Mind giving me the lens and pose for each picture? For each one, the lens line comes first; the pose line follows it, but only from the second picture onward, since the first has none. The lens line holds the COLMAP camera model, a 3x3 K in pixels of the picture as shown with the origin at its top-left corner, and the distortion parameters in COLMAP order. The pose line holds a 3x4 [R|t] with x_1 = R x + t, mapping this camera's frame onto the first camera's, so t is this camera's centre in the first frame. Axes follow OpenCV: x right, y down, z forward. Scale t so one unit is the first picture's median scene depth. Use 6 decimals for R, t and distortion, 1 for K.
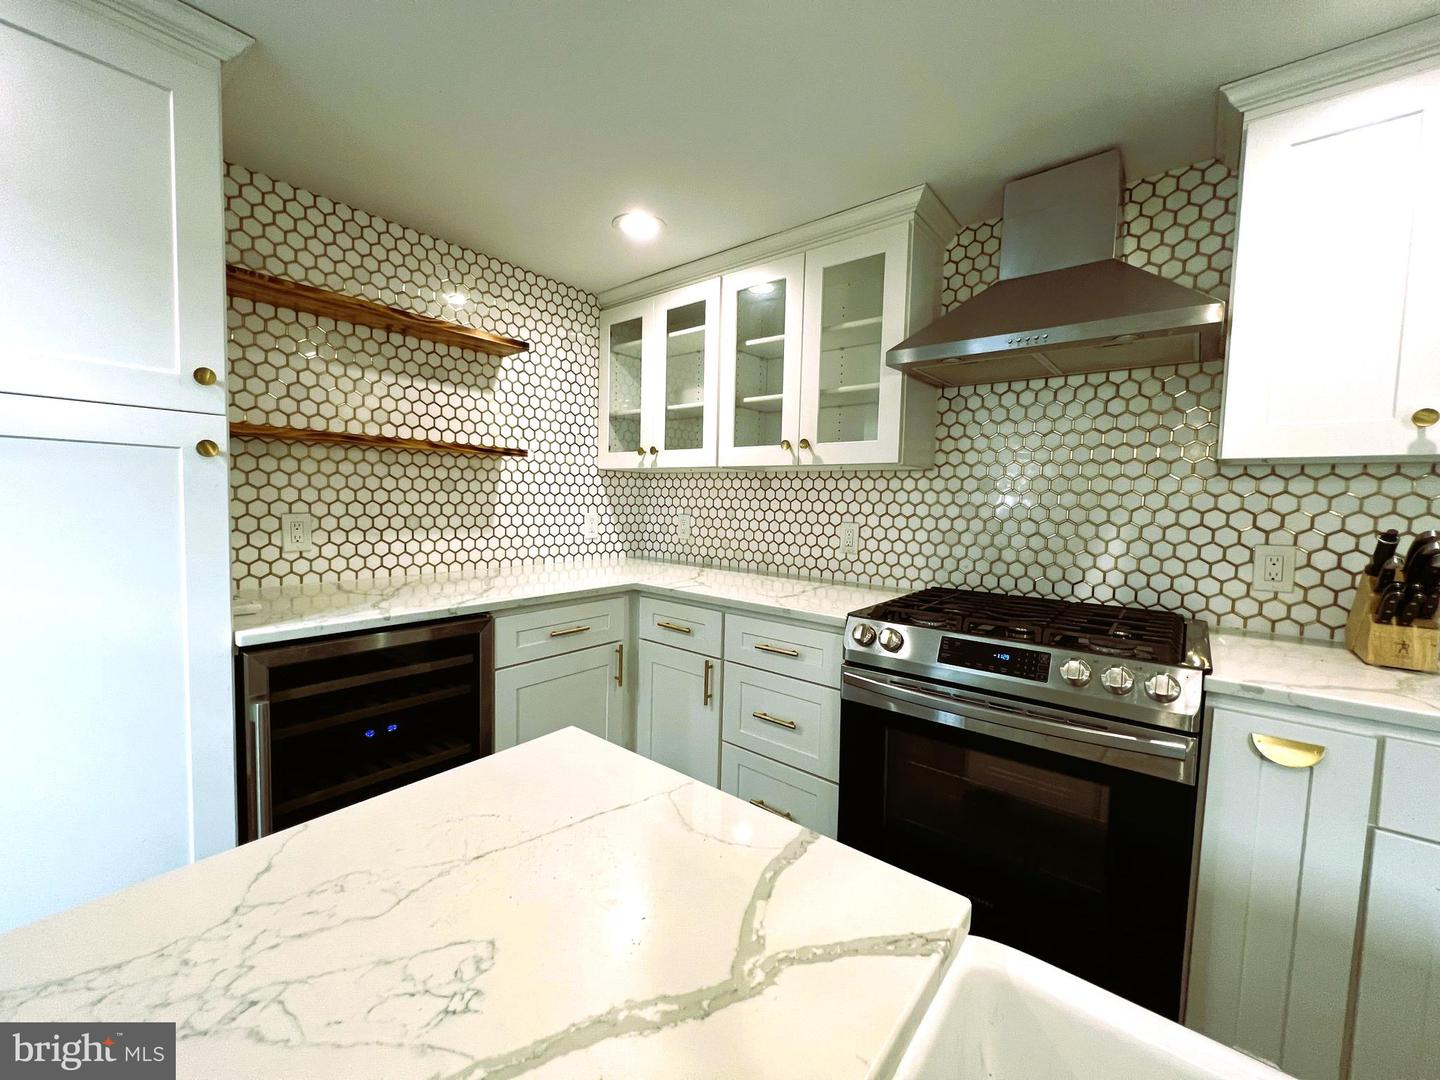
lens RADIAL K [[576.6, 0, 716.6], [0, 576.6, 535.5], [0, 0, 1]] dist [-0.000154, 0.000169]
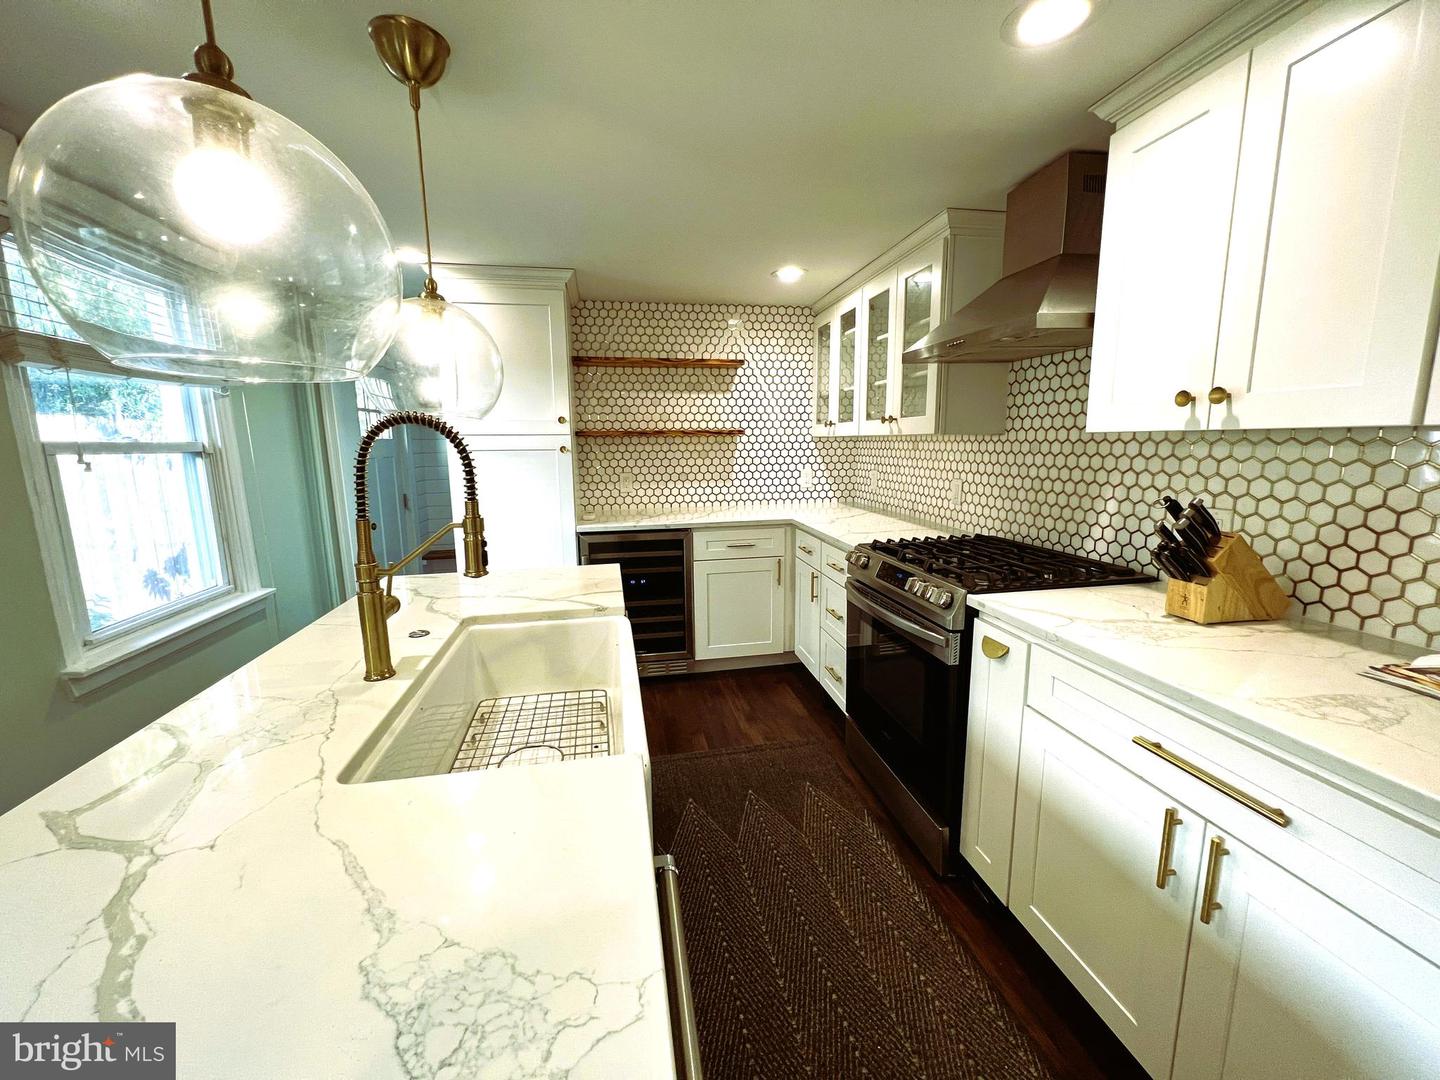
lens RADIAL K [[576.6, 0, 716.5], [0, 576.6, 537.4], [0, 0, 1]] dist [-0.000154, 0.000169]
pose [[0.761015, 0.073715, -0.644532, 0.652744], [-0.009945, 0.994732, 0.102025, -0.019321], [0.648658, -0.071233, 0.757739, -0.247308]]
